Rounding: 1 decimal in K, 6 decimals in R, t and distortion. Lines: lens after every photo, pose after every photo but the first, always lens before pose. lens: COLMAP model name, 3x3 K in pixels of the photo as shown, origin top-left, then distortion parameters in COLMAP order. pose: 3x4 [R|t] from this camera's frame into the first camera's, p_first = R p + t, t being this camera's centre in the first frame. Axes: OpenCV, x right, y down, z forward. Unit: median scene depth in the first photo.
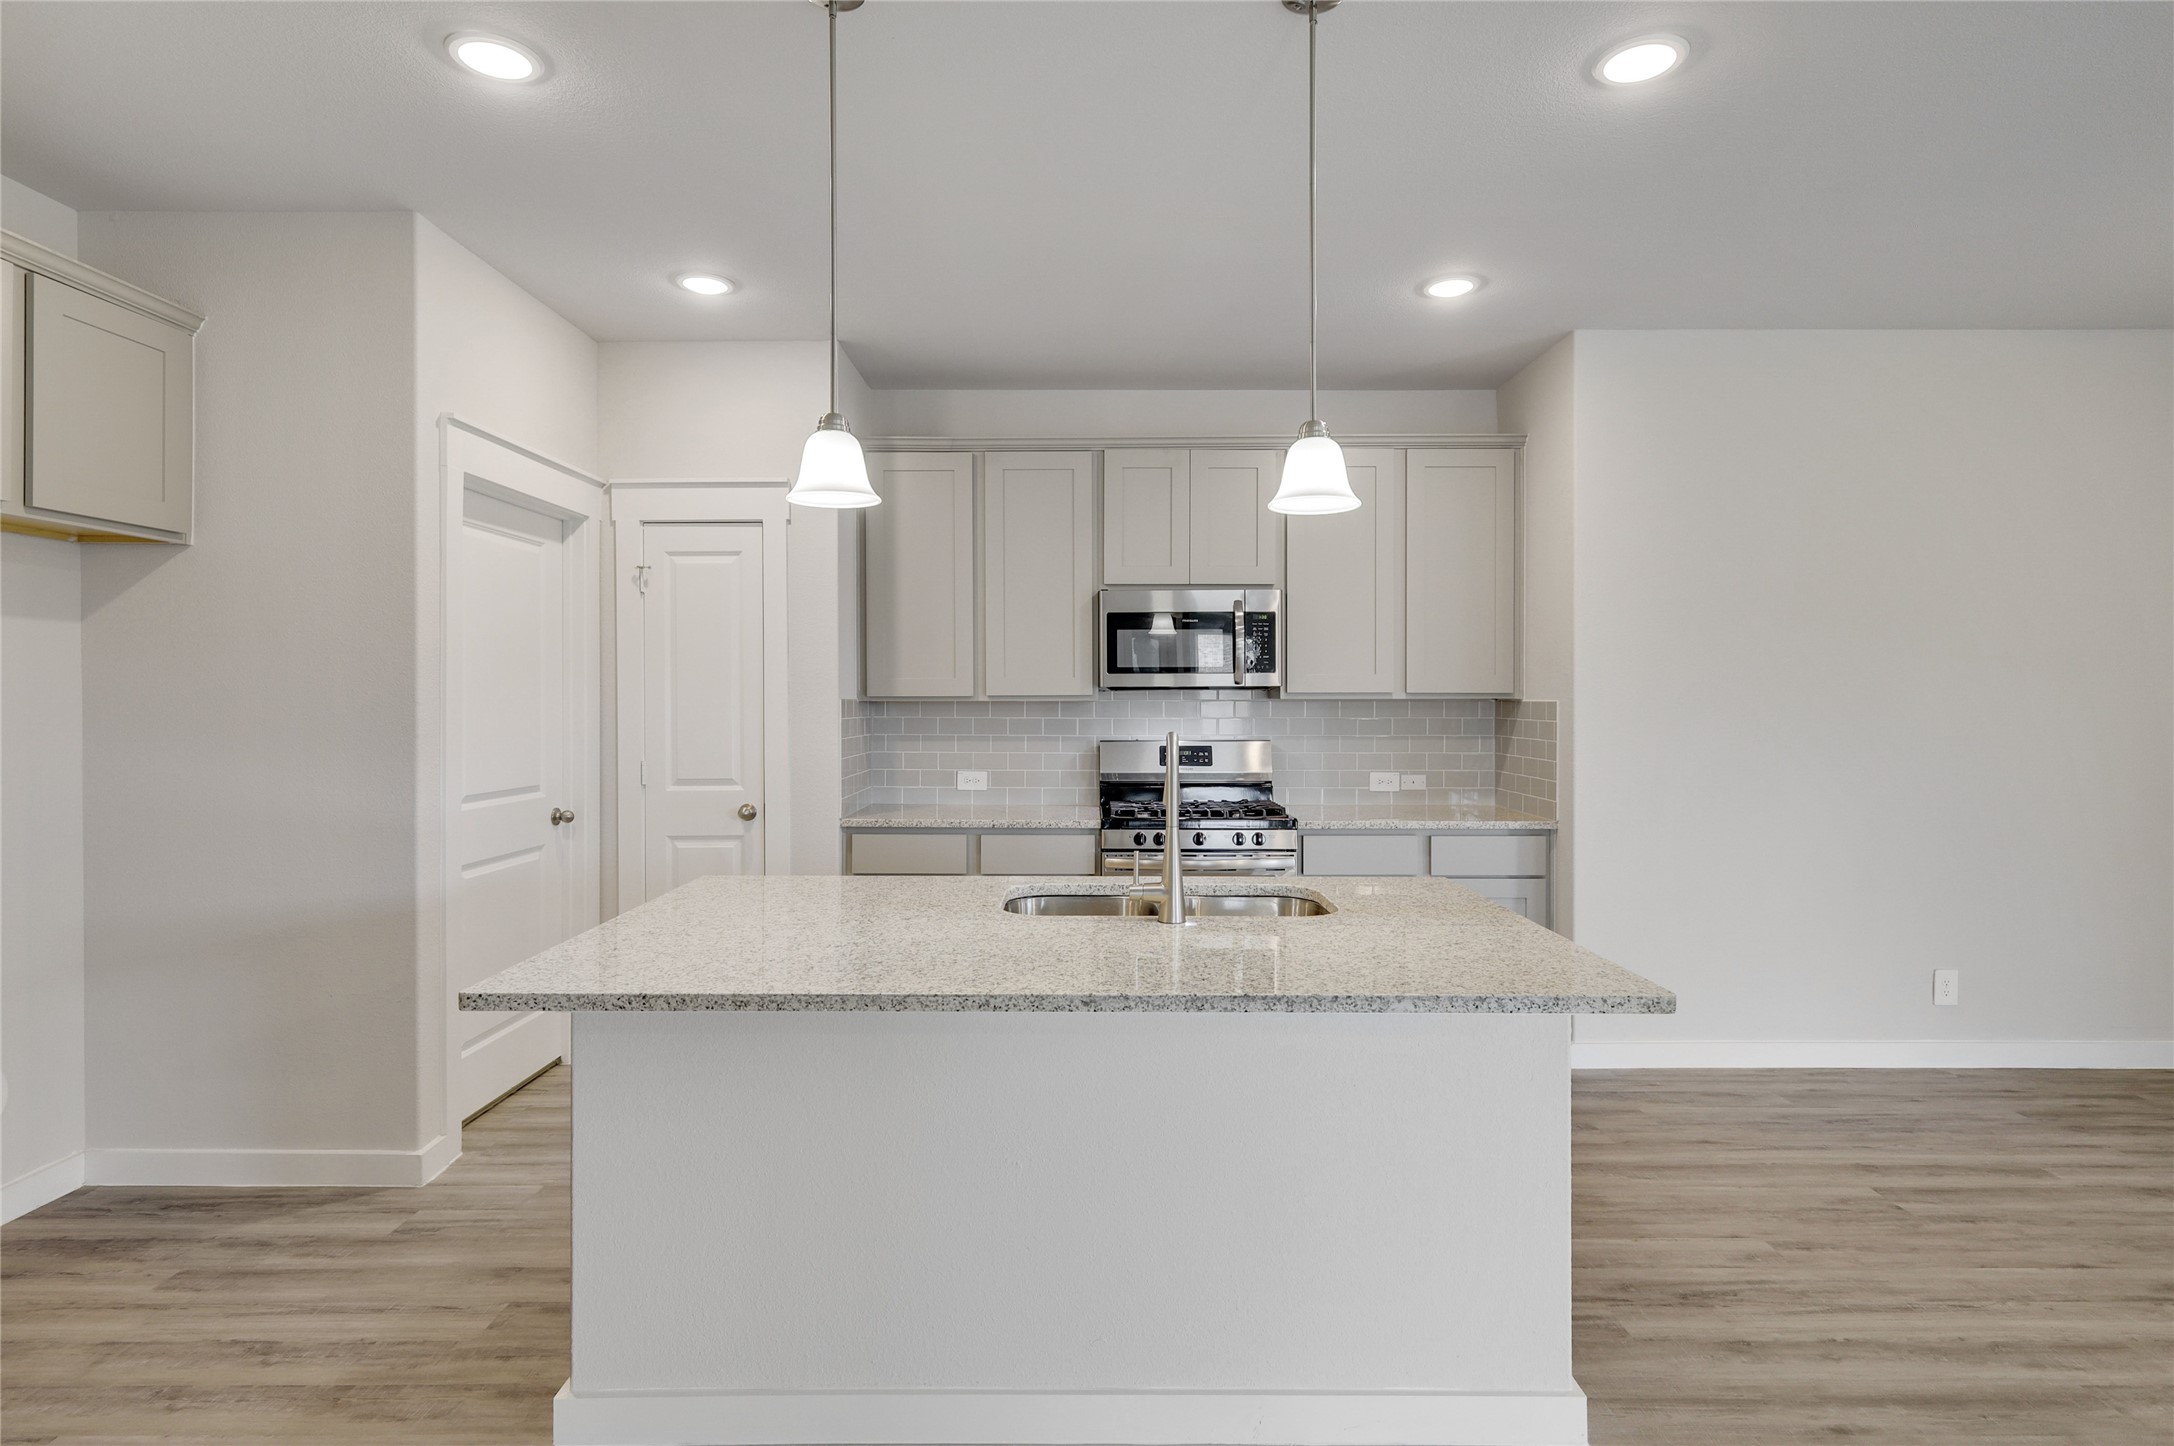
lens RADIAL K [[1103.8, 0, 1090.1], [0, 1103.8, 699.7], [0, 0, 1]] dist [0.003986, -0.000923]
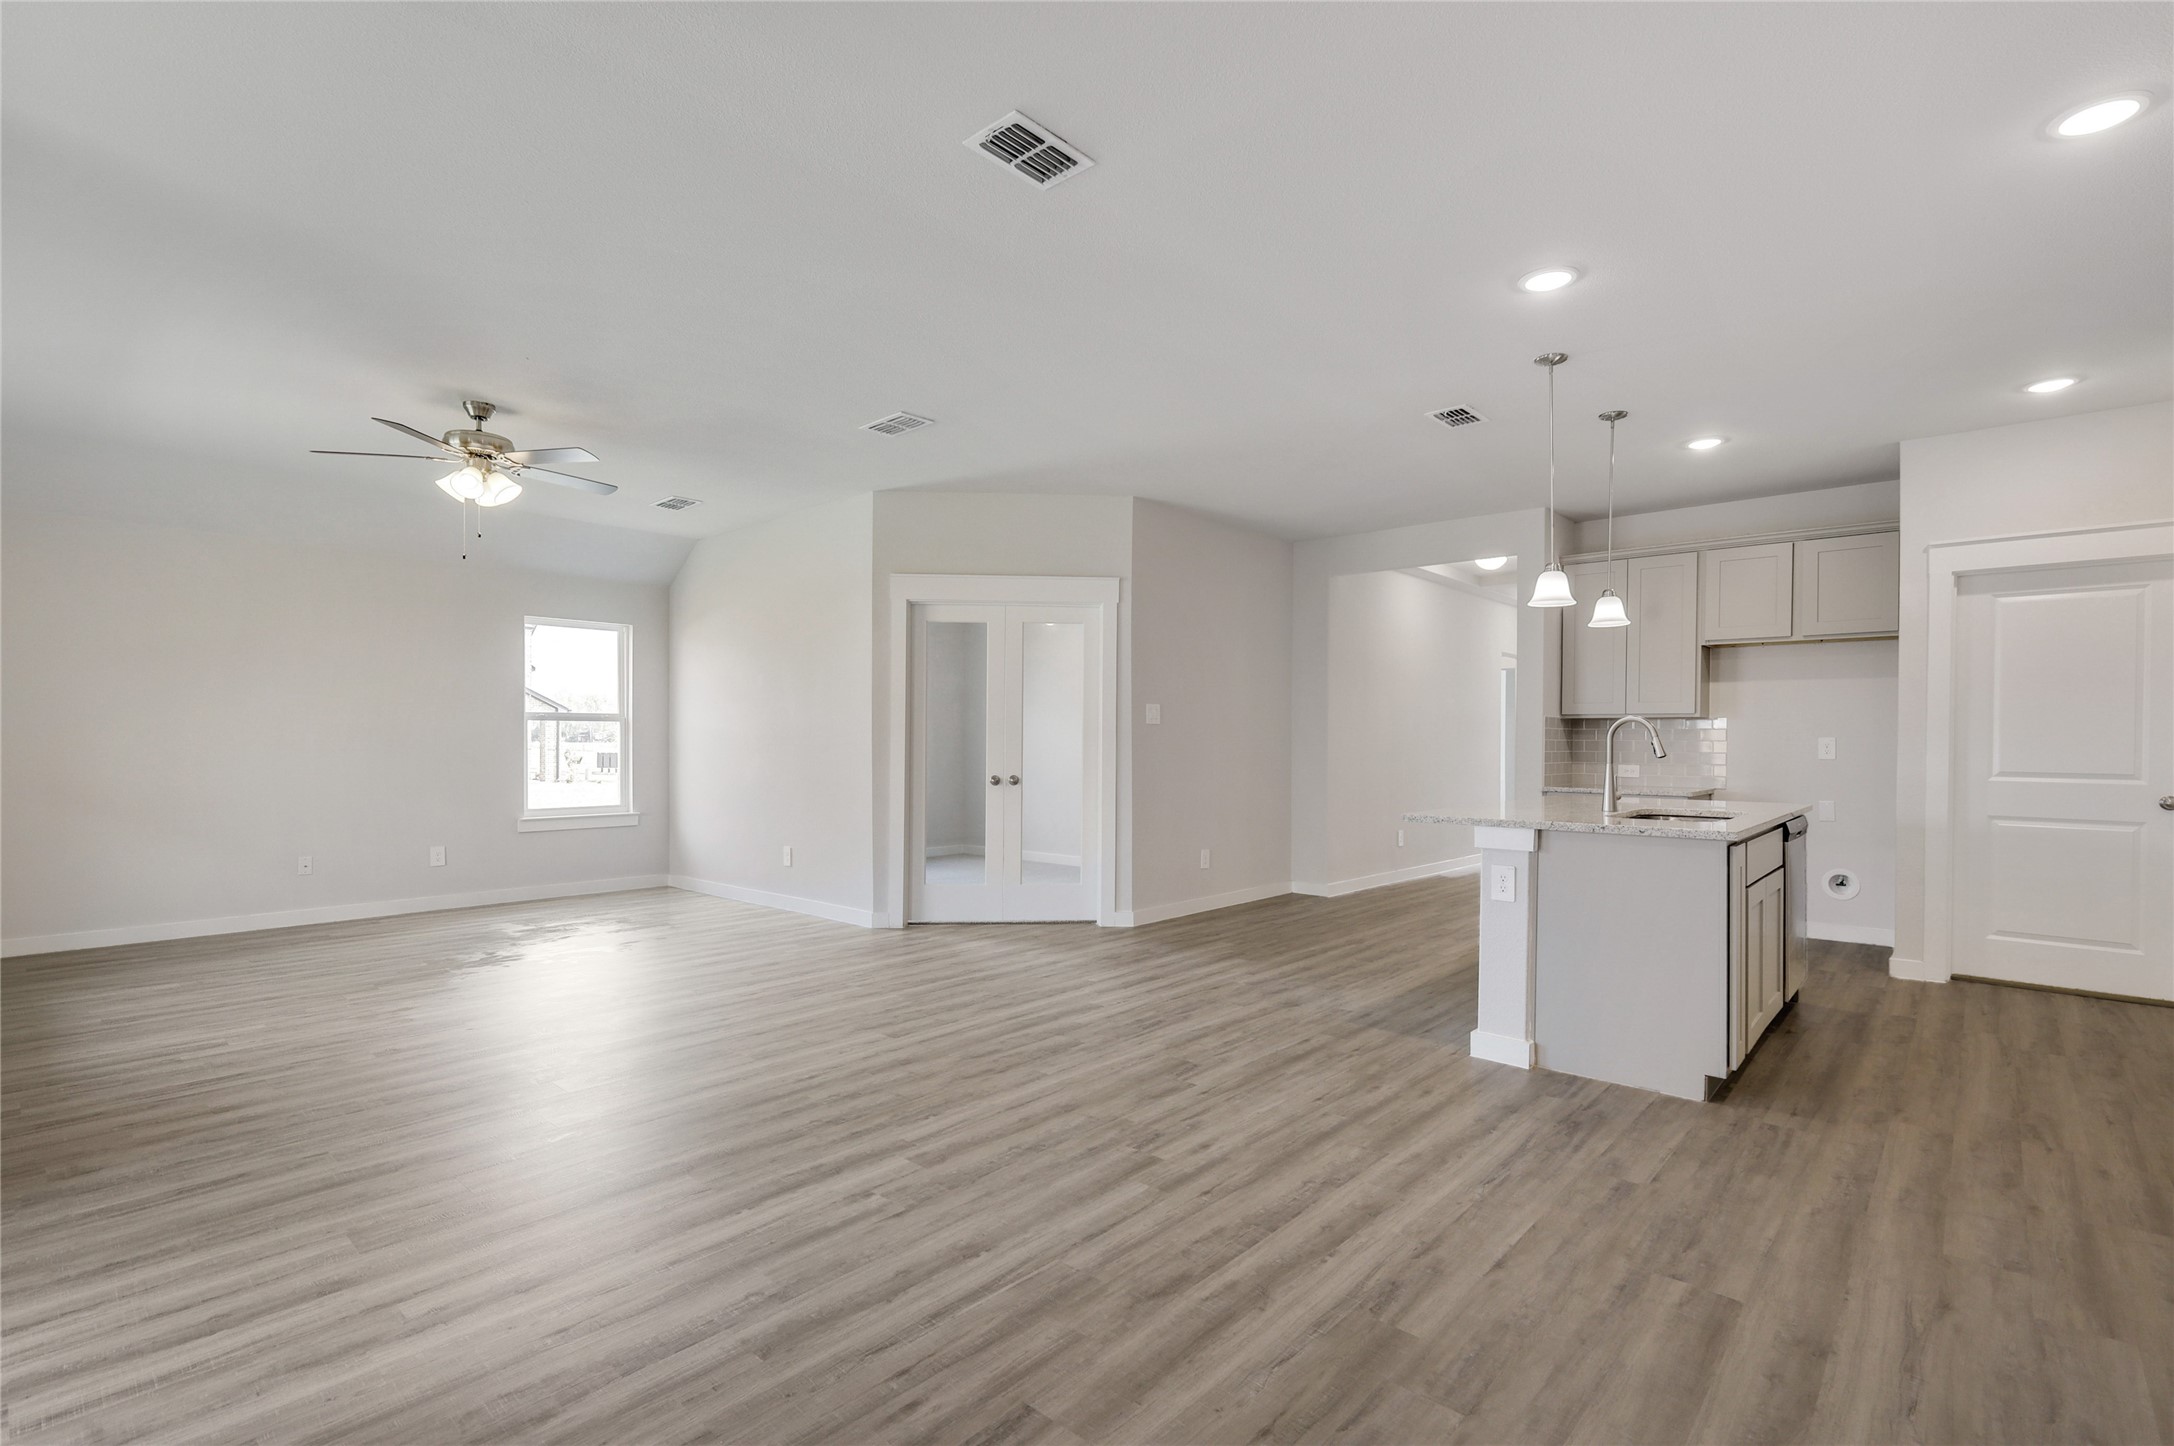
lens RADIAL K [[998.9, 0, 1091.0], [0, 998.9, 741.2], [0, 0, 1]] dist [0.004073, -0.000703]
pose [[-0.669105, -0.004172, -0.743157, 1.200236], [-0.008464, 0.999962, 0.002007, 0.047506], [0.743120, 0.007633, -0.669115, 0.892307]]
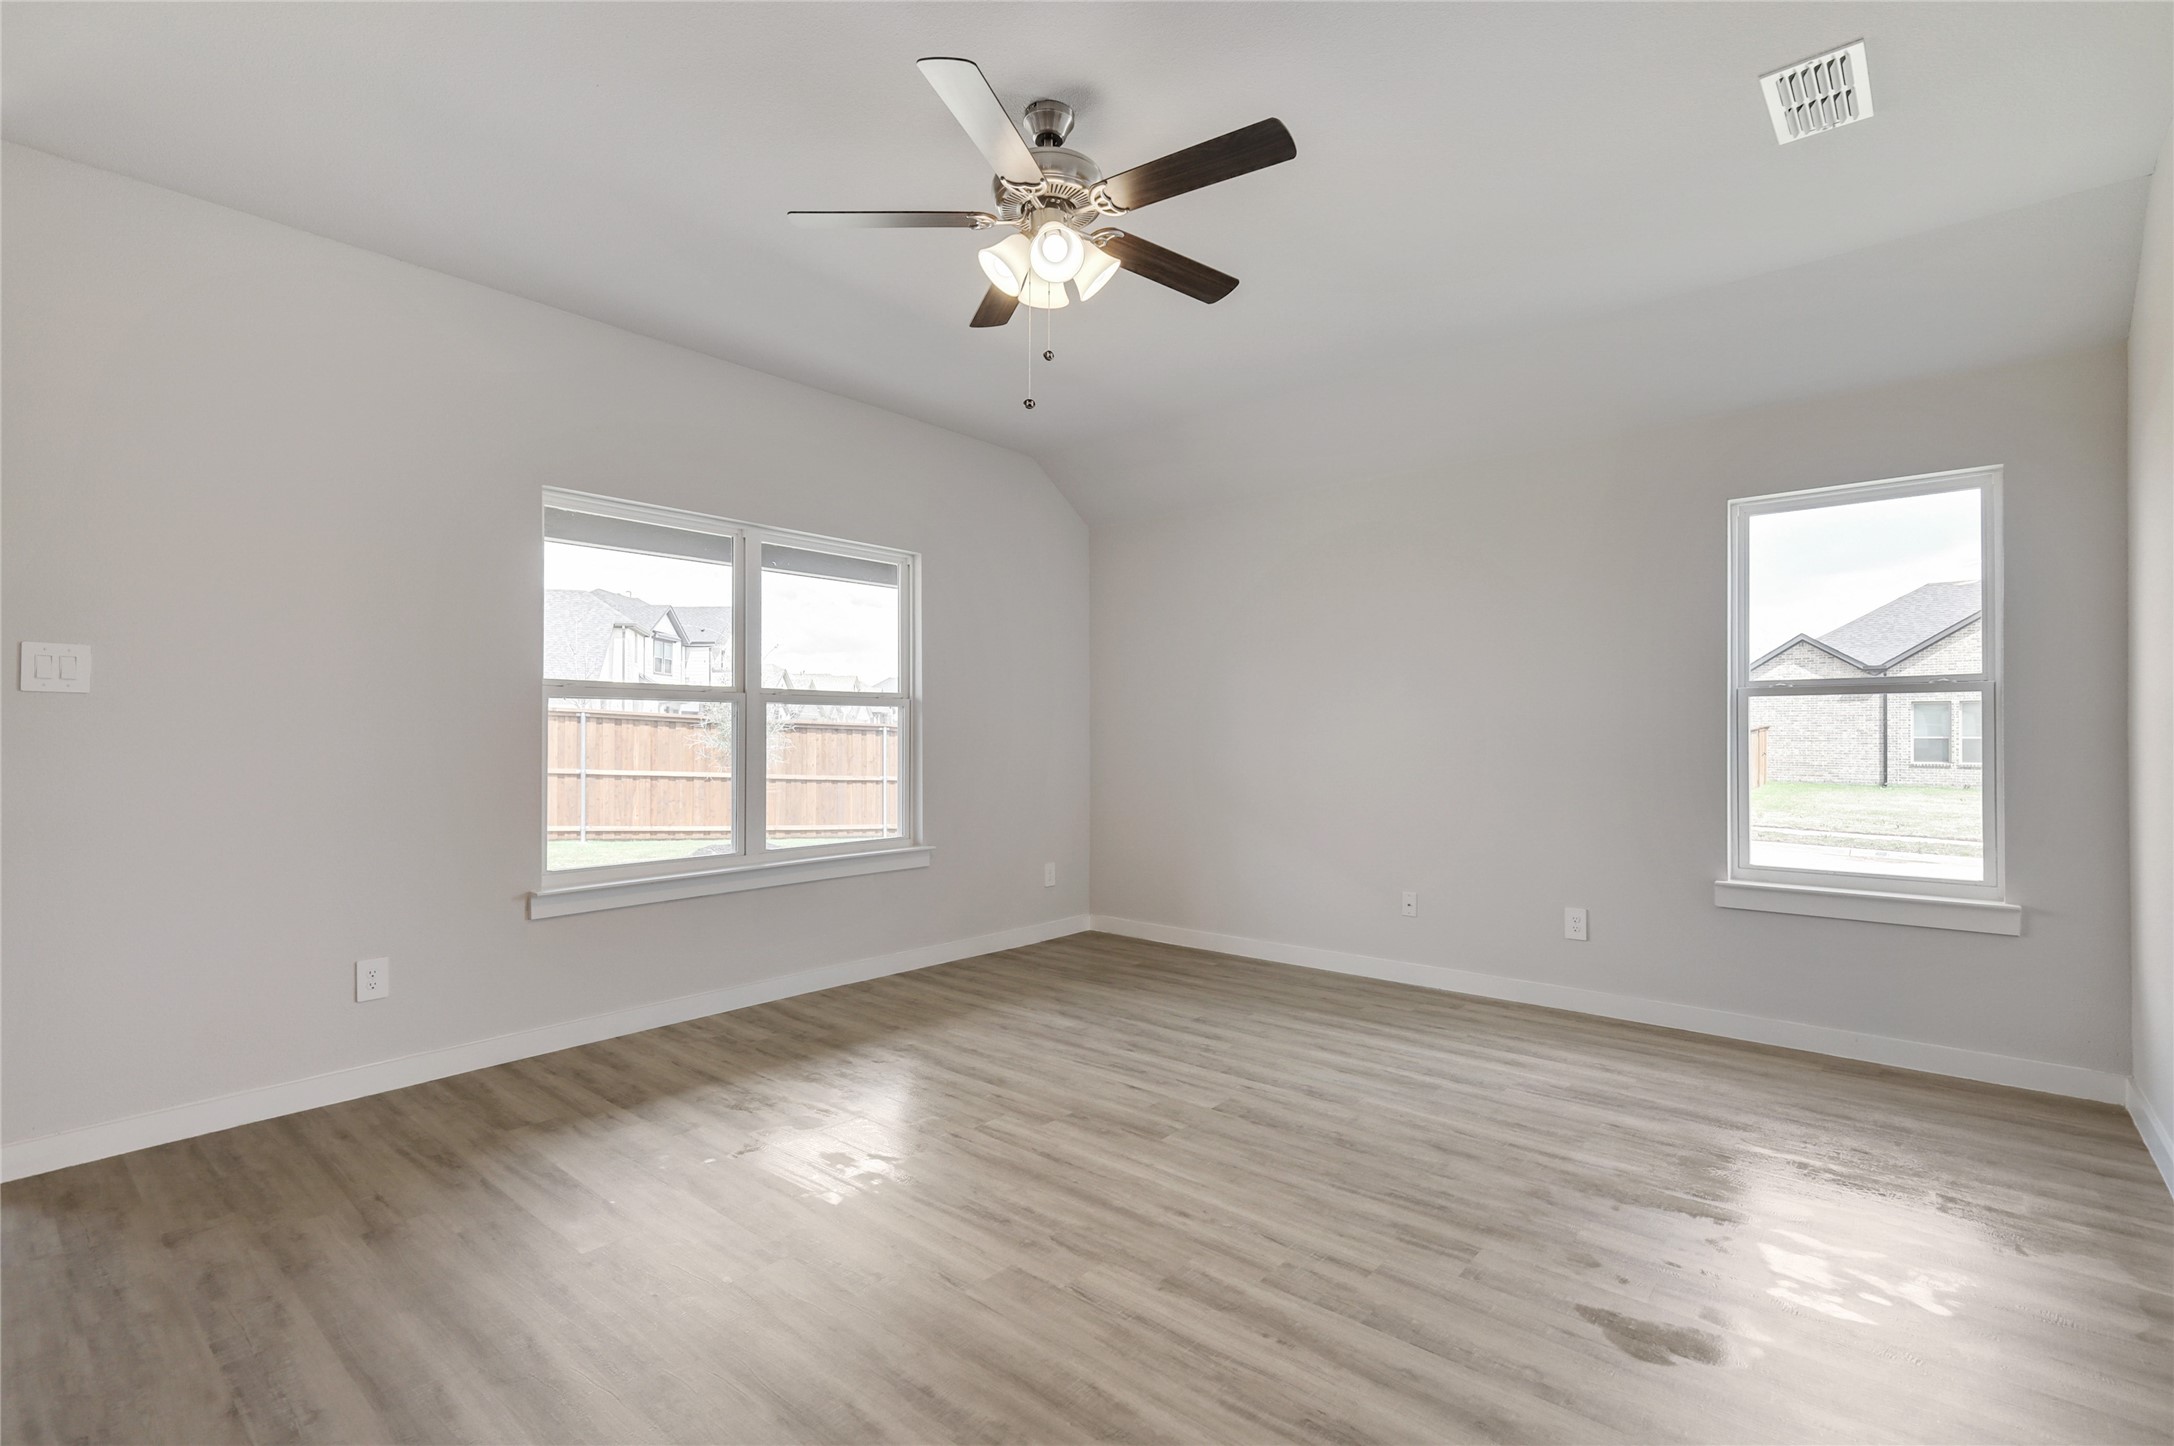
lens RADIAL K [[983.3, 0, 1093.3], [0, 983.3, 722.0], [0, 0, 1]] dist [0.006388, 0.000427]
pose [[-0.763242, 0.005473, 0.646089, 0.353223], [0.002021, 0.999979, -0.006083, 0.050300], [-0.646109, -0.003337, -0.763238, 0.007362]]
